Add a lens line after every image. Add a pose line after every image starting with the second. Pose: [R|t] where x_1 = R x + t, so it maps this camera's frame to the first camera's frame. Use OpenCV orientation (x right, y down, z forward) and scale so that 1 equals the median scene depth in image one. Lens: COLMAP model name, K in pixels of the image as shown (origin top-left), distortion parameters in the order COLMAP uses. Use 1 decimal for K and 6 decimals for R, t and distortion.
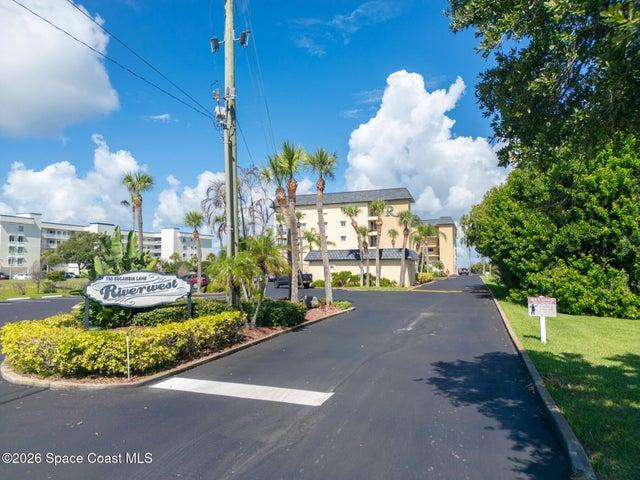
lens RADIAL K [[447.0, 0, 320.0], [0, 447.0, 240.0], [0, 0, 1]] dist [0.001249, -0.000168]
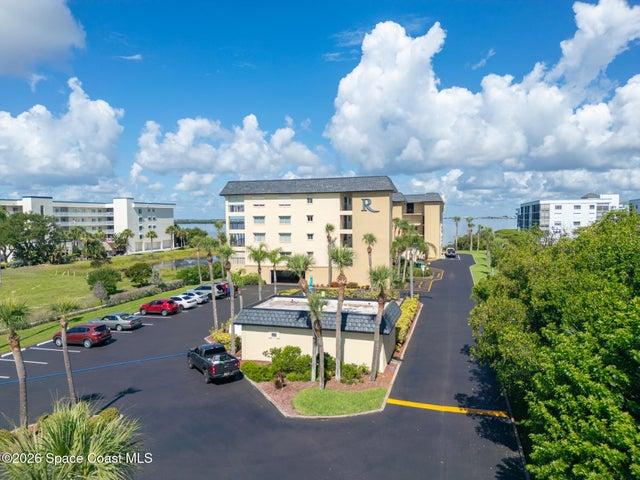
lens RADIAL K [[447.0, 0, 320.0], [0, 447.0, 240.0], [0, 0, 1]] dist [0.001249, -0.000168]
pose [[0.999272, -0.007932, 0.037320, 0.028875], [0.003503, 0.993093, 0.117281, -0.063723], [-0.037992, -0.117065, 0.992397, 0.134536]]
